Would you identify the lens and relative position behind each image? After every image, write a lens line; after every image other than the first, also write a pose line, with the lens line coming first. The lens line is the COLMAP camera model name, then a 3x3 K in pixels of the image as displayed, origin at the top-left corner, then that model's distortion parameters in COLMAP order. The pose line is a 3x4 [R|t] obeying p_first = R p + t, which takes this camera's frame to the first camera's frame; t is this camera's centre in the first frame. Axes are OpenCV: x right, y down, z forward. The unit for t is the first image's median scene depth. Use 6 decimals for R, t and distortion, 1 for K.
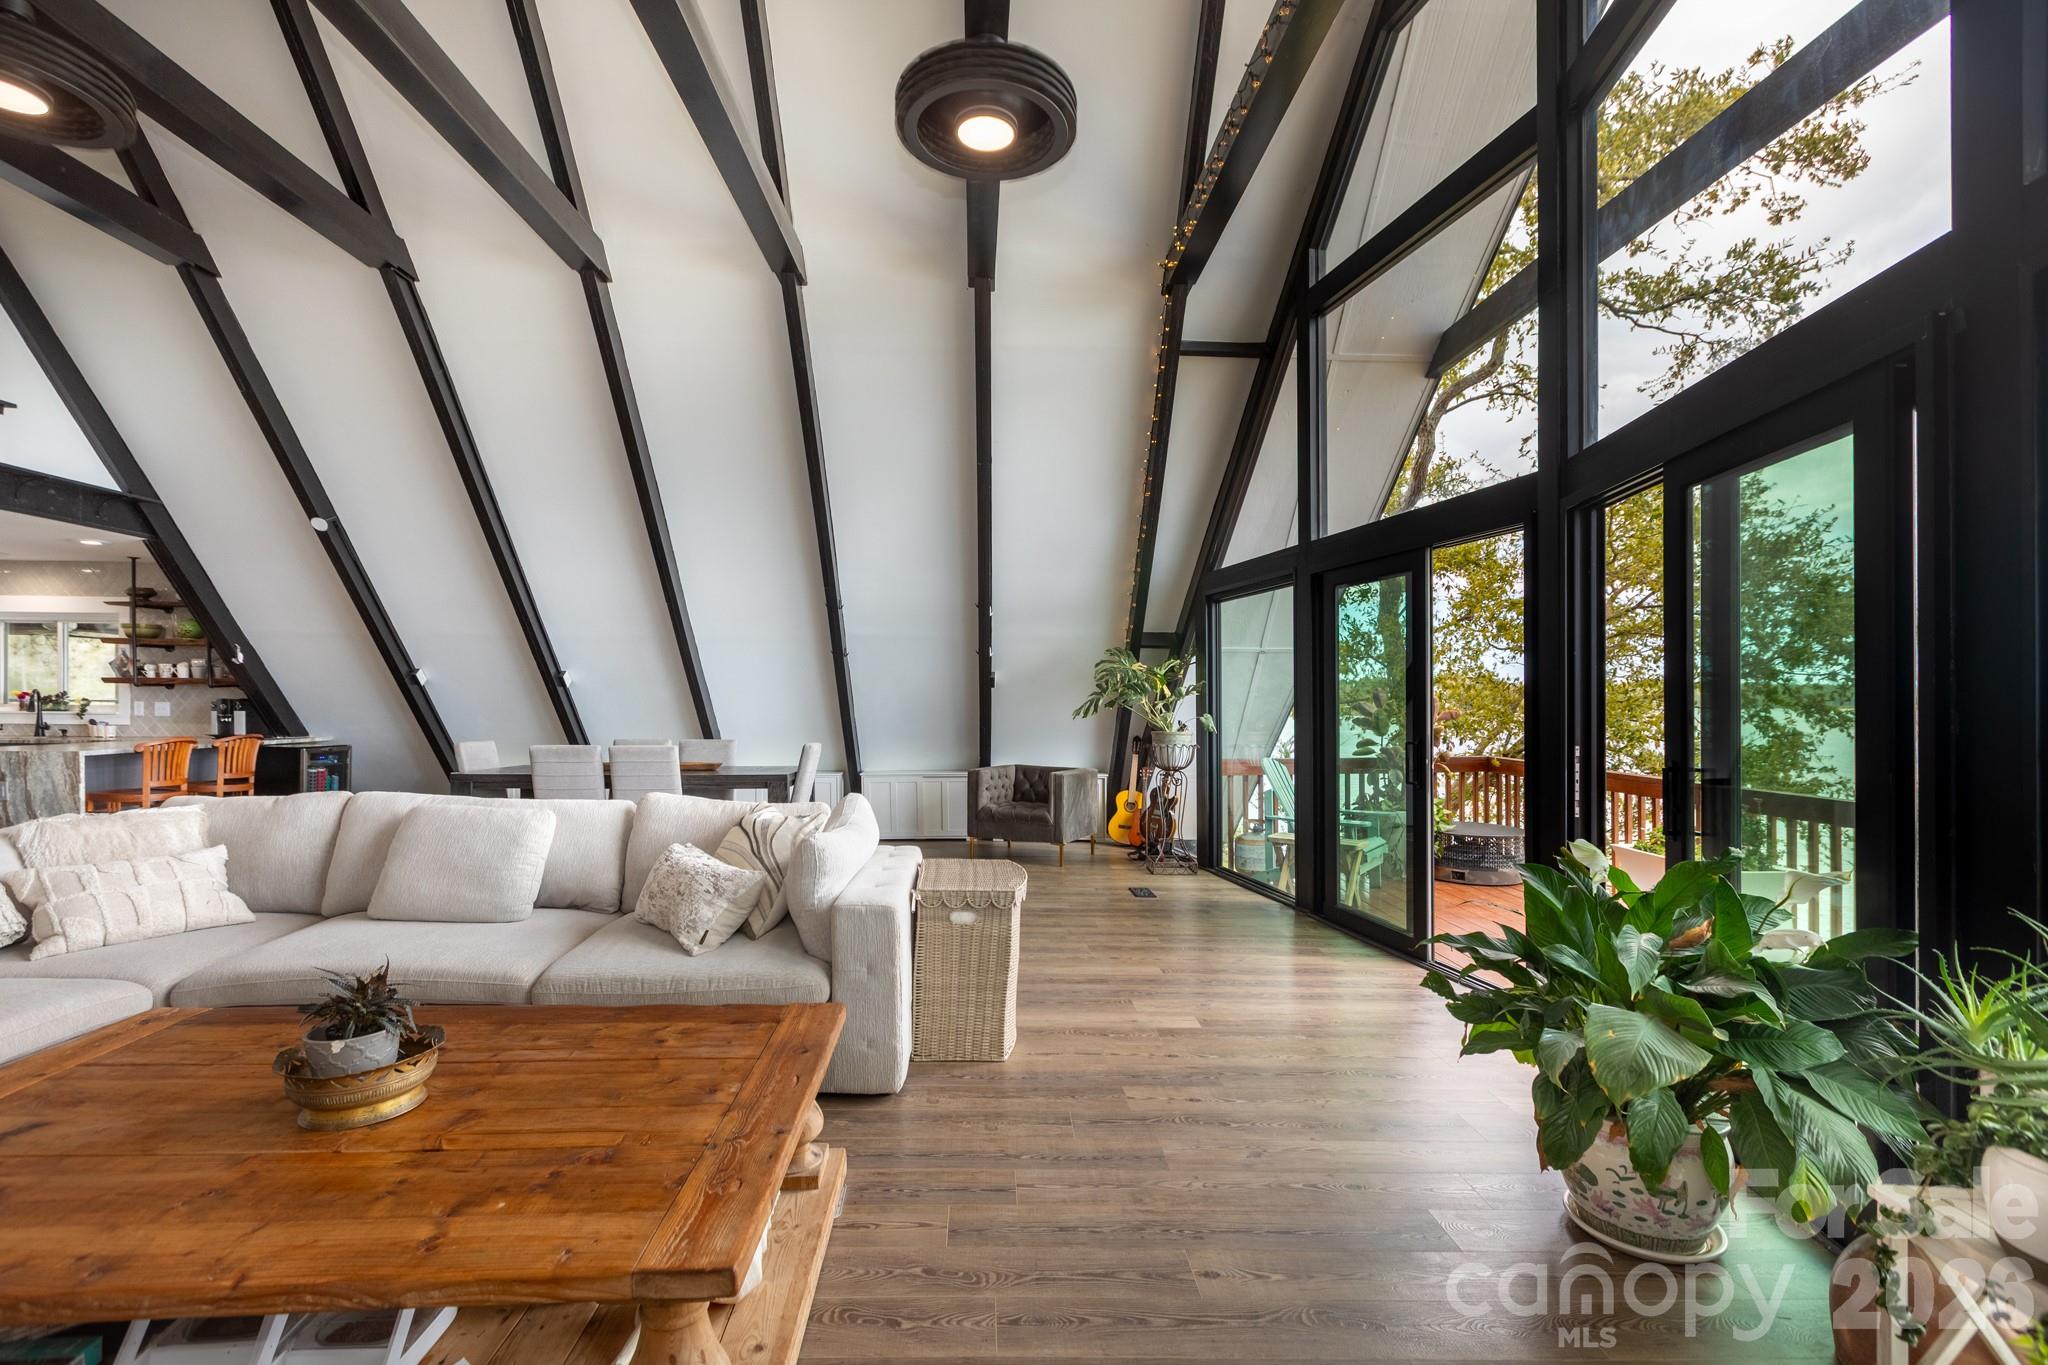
lens RADIAL K [[947.4, 0, 1017.7], [0, 947.4, 695.6], [0, 0, 1]] dist [0.001032, -0.000457]
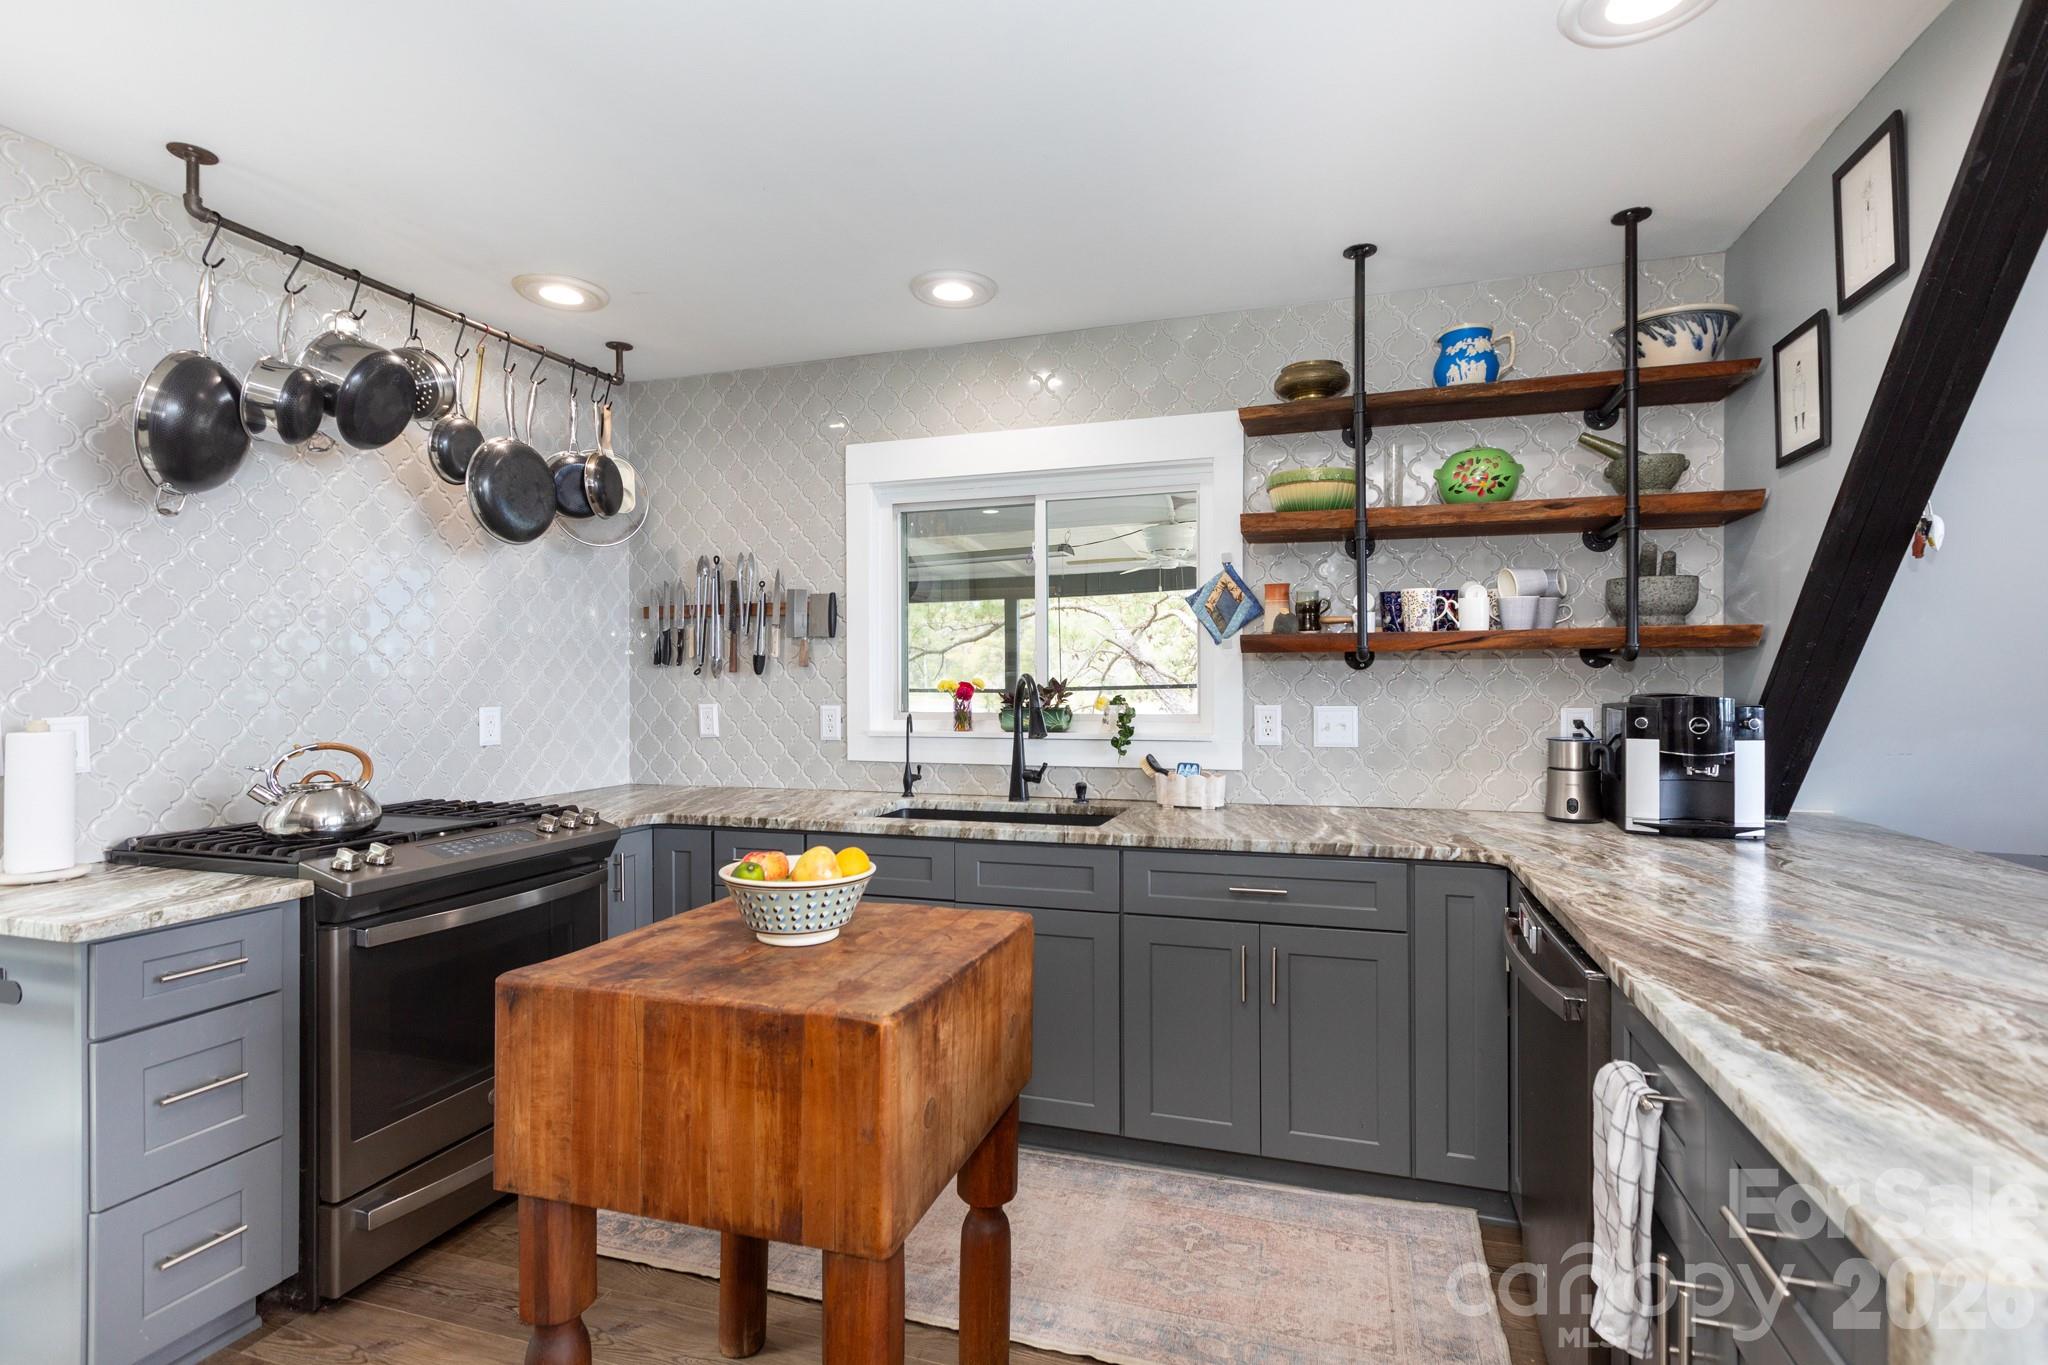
lens RADIAL K [[947.4, 0, 1039.1], [0, 947.4, 663.1], [0, 0, 1]] dist [0.001032, -0.000457]
pose [[0.947826, -0.019386, -0.318198, -0.950734], [0.016674, 0.999798, -0.011247, -0.007135], [0.318351, 0.005355, 0.947958, 0.680697]]
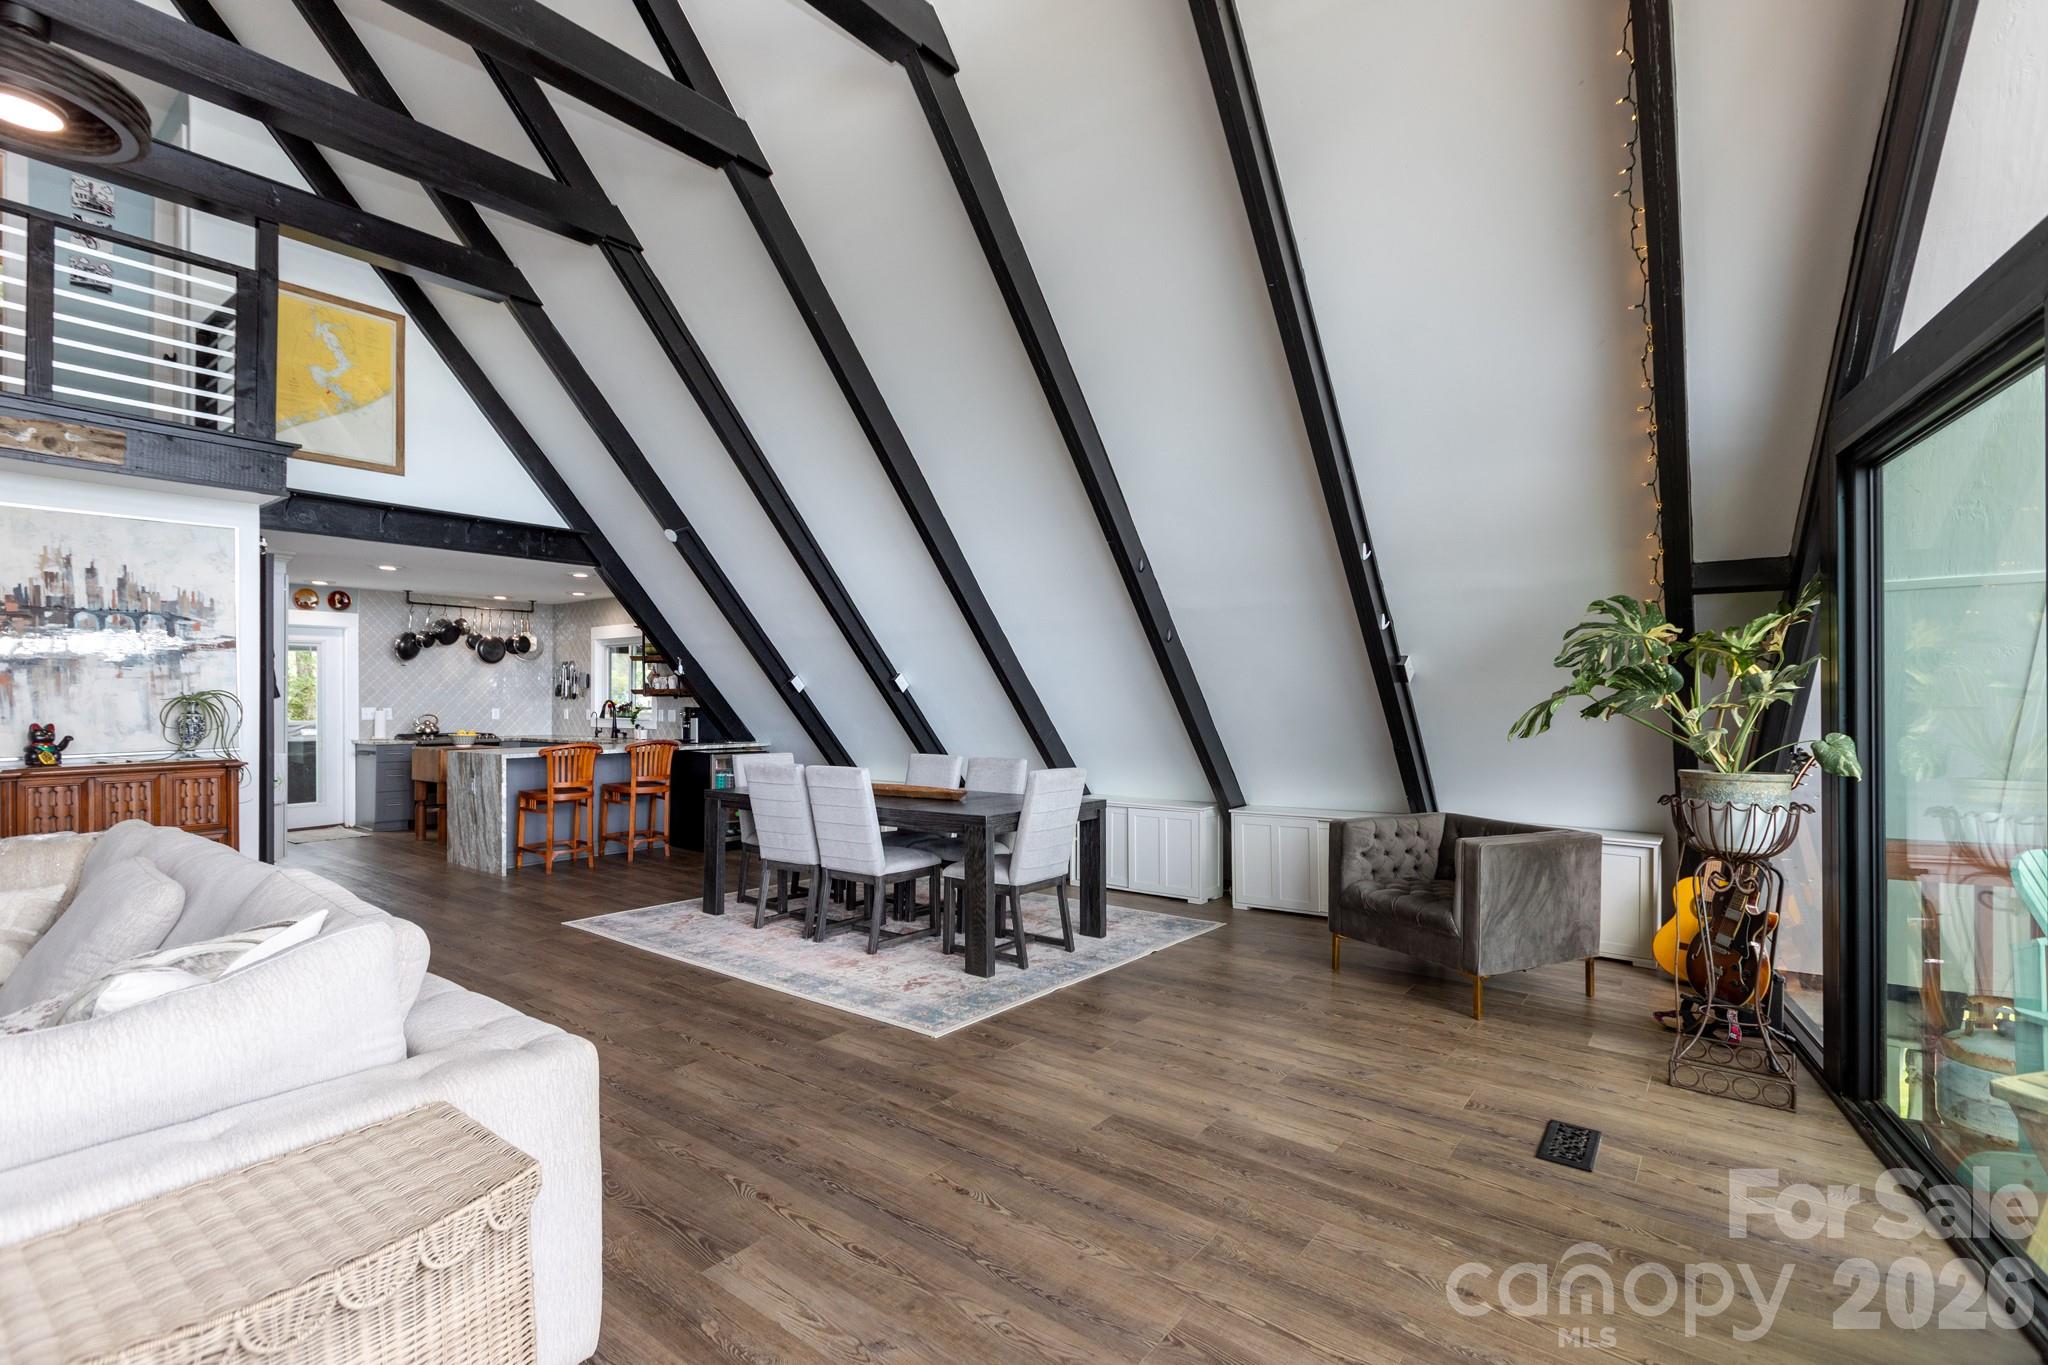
lens RADIAL K [[947.4, 0, 1007.7], [0, 947.4, 693.1], [0, 0, 1]] dist [0.001032, -0.000457]
pose [[0.764682, -0.014015, -0.644256, 0.177363], [0.010528, 0.999902, -0.009256, 0.001051], [0.644322, 0.000295, 0.764754, 0.404592]]
